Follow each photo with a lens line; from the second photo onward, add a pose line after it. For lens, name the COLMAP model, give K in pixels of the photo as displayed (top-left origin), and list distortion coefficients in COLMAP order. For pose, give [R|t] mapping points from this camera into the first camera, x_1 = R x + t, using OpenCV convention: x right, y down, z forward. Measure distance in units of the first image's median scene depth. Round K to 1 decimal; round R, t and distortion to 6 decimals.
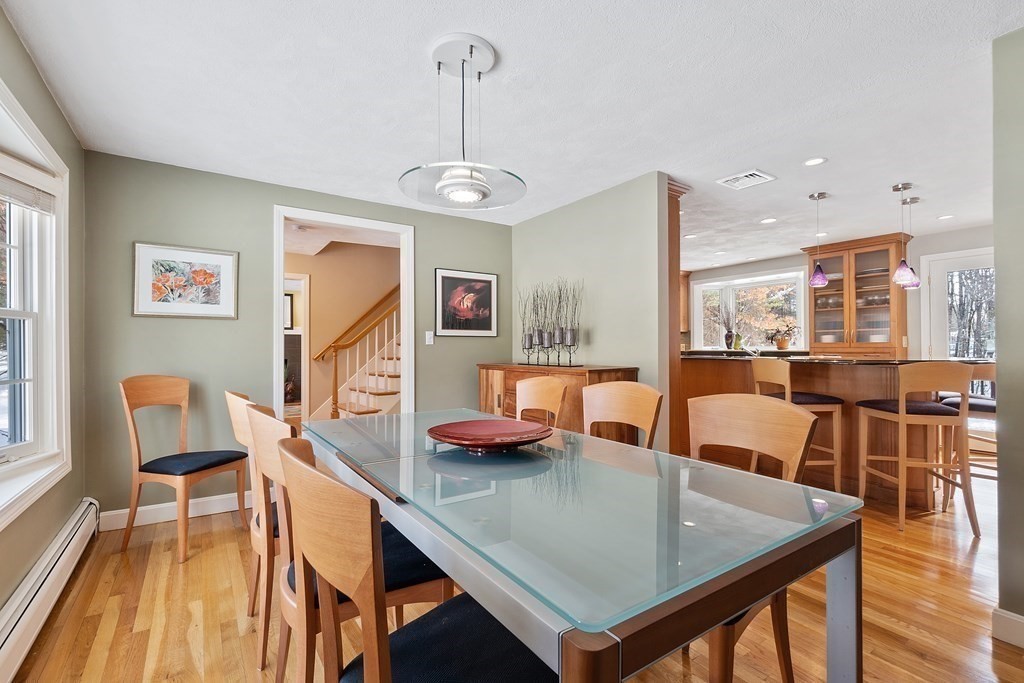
lens RADIAL K [[454.5, 0, 505.1], [0, 454.5, 344.9], [0, 0, 1]] dist [-0.008239, 0.000976]
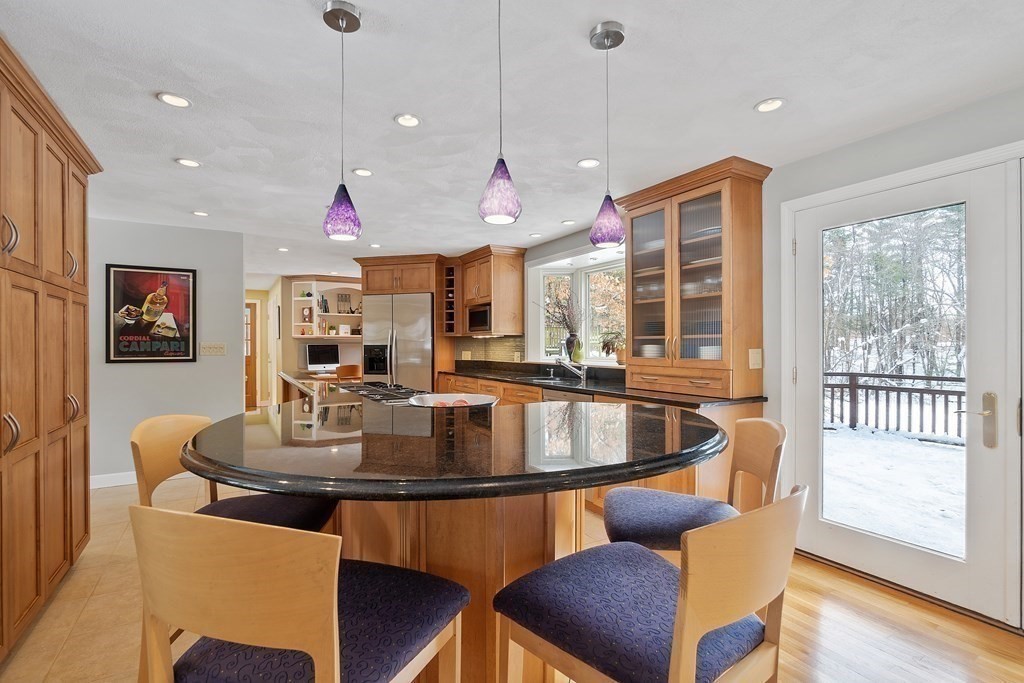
lens RADIAL K [[460.3, 0, 520.2], [0, 460.3, 344.6], [0, 0, 1]] dist [-0.004970, -0.000539]
pose [[0.998638, -0.004586, -0.051965, 0.583346], [0.005182, 0.999922, 0.011347, -0.030113], [0.051909, -0.011601, 0.998584, 0.394601]]
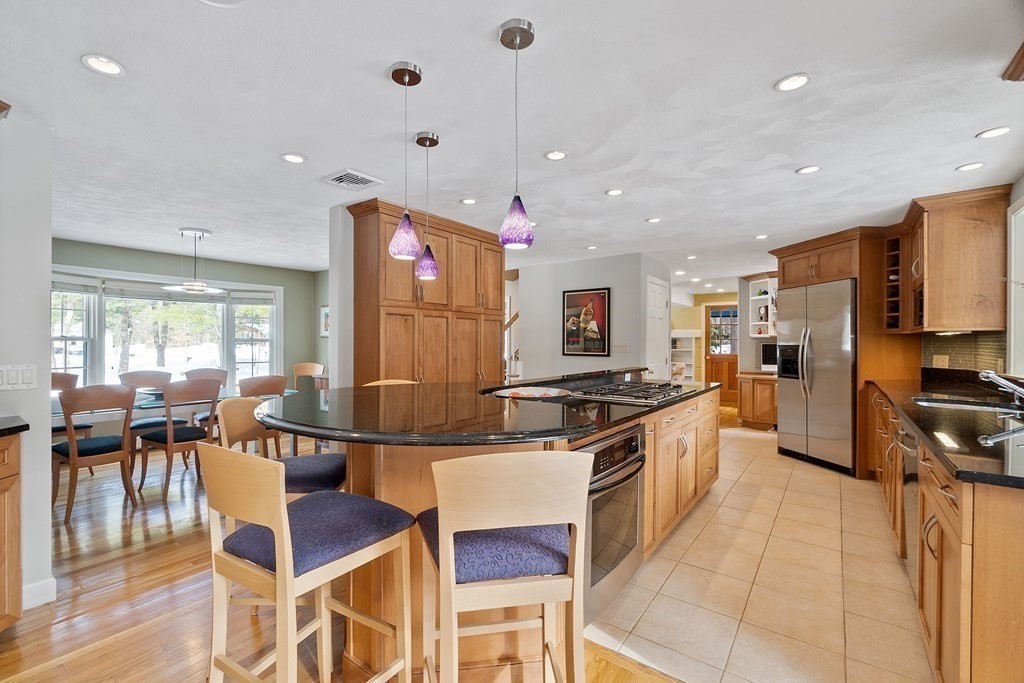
lens RADIAL K [[454.5, 0, 502.6], [0, 454.5, 342.7], [0, 0, 1]] dist [-0.008239, 0.000976]
pose [[0.318291, -0.002034, -0.947991, 0.889558], [0.008811, 0.999961, 0.000813, -0.029437], [0.947952, -0.008611, 0.318296, 0.590141]]
